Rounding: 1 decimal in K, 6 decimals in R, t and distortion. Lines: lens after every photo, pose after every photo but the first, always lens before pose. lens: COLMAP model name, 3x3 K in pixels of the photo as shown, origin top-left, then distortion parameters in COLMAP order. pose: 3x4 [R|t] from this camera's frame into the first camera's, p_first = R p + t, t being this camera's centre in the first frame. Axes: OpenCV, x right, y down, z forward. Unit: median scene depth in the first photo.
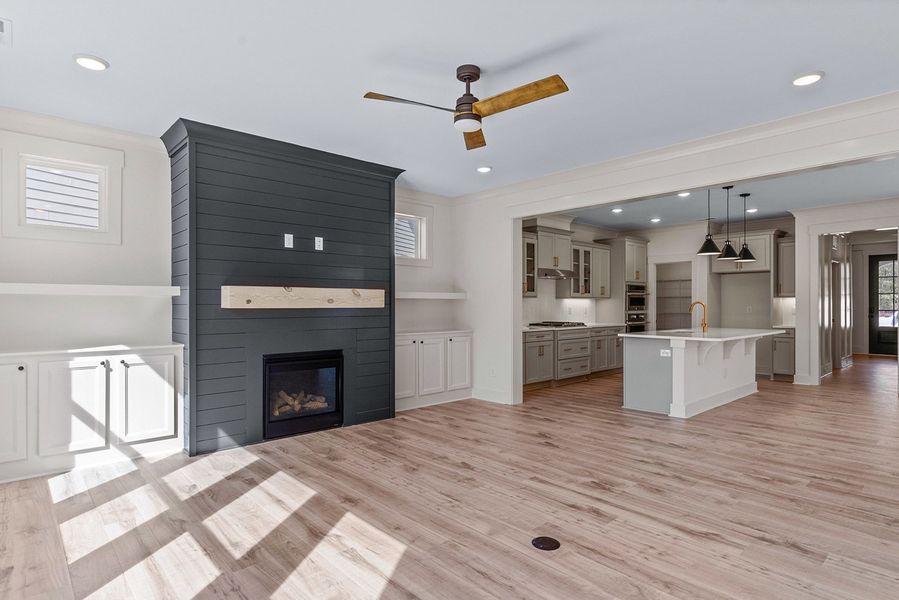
lens RADIAL K [[488.6, 0, 456.4], [0, 488.6, 303.5], [0, 0, 1]] dist [0.002239, 0.004154]
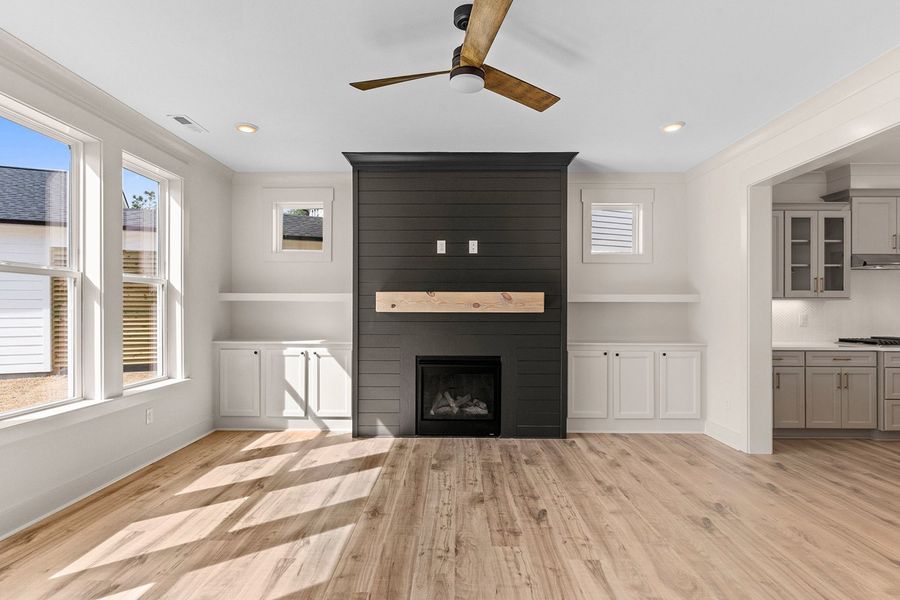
lens RADIAL K [[476.2, 0, 453.9], [0, 476.2, 306.9], [0, 0, 1]] dist [0.000315, 0.000697]
pose [[0.725680, 0.000679, -0.688032, 0.399797], [-0.001345, 0.999999, -0.000432, -0.001619], [0.688031, 0.001239, 0.725680, 0.315244]]
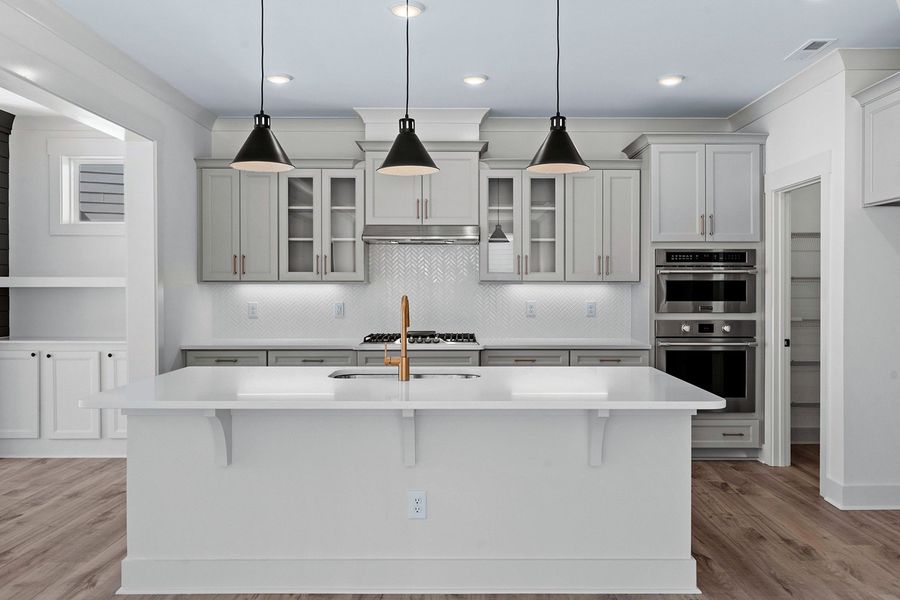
lens RADIAL K [[659.4, 0, 448.5], [0, 659.4, 300.4], [0, 0, 1]] dist [-0.061275, 0.003748]
pose [[0.776528, 0.010221, -0.630000, 1.207703], [-0.000778, 0.999883, 0.015263, -0.008861], [0.630082, -0.011362, 0.776446, 0.956908]]
